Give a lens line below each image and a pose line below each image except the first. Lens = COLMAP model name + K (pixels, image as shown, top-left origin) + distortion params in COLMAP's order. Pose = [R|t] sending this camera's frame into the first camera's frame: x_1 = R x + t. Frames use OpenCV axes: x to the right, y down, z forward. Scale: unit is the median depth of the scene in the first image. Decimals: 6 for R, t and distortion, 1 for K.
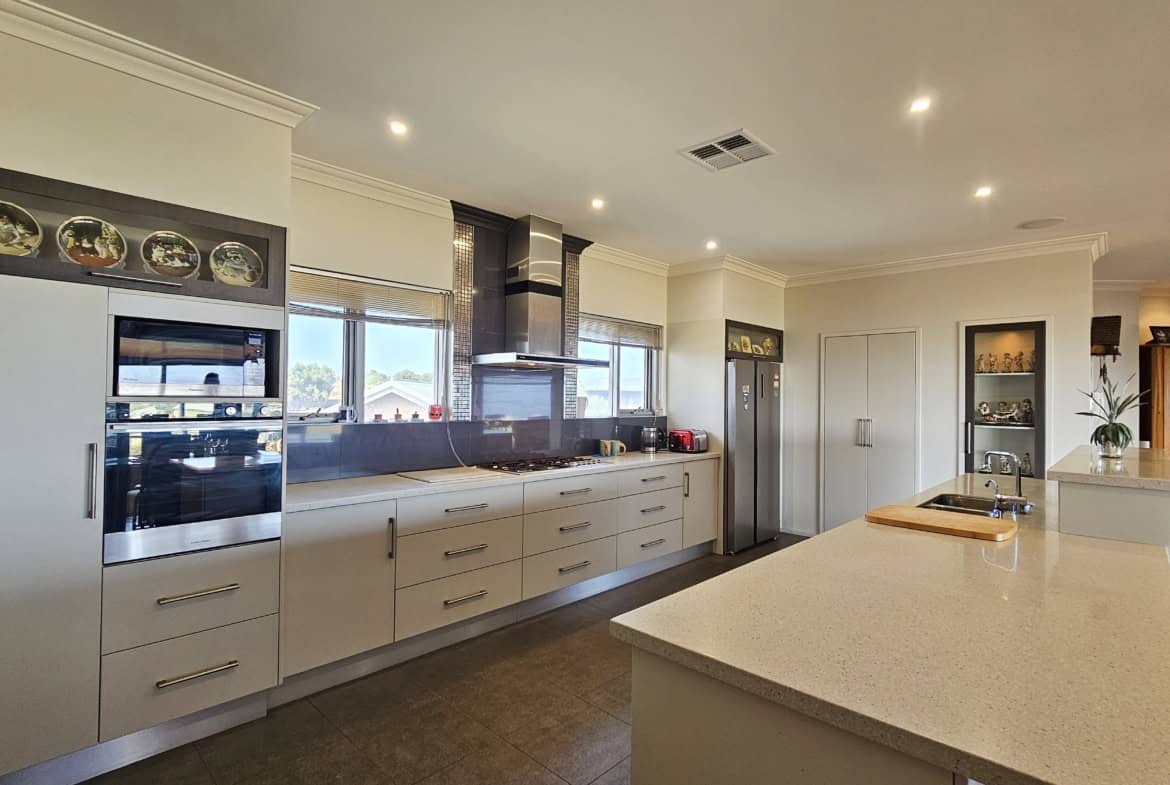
lens RADIAL K [[572.4, 0, 585.0], [0, 572.4, 392.5], [0, 0, 1]] dist [-0.000916, 0.000815]
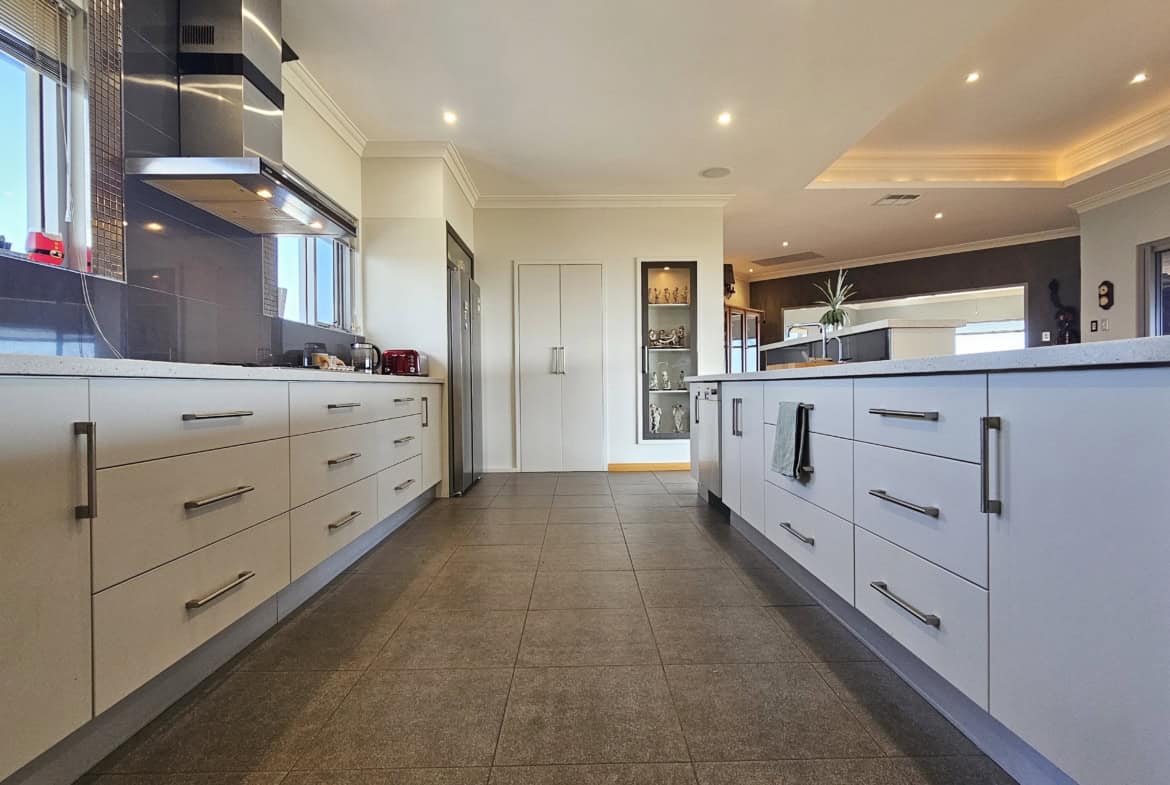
lens RADIAL K [[572.4, 0, 585.0], [0, 572.4, 392.5], [0, 0, 1]] dist [-0.000916, 0.000815]
pose [[0.705265, -0.023848, 0.708542, -0.229152], [0.011584, 0.999688, 0.022116, 0.118878], [-0.708849, -0.007390, 0.705322, 0.278293]]
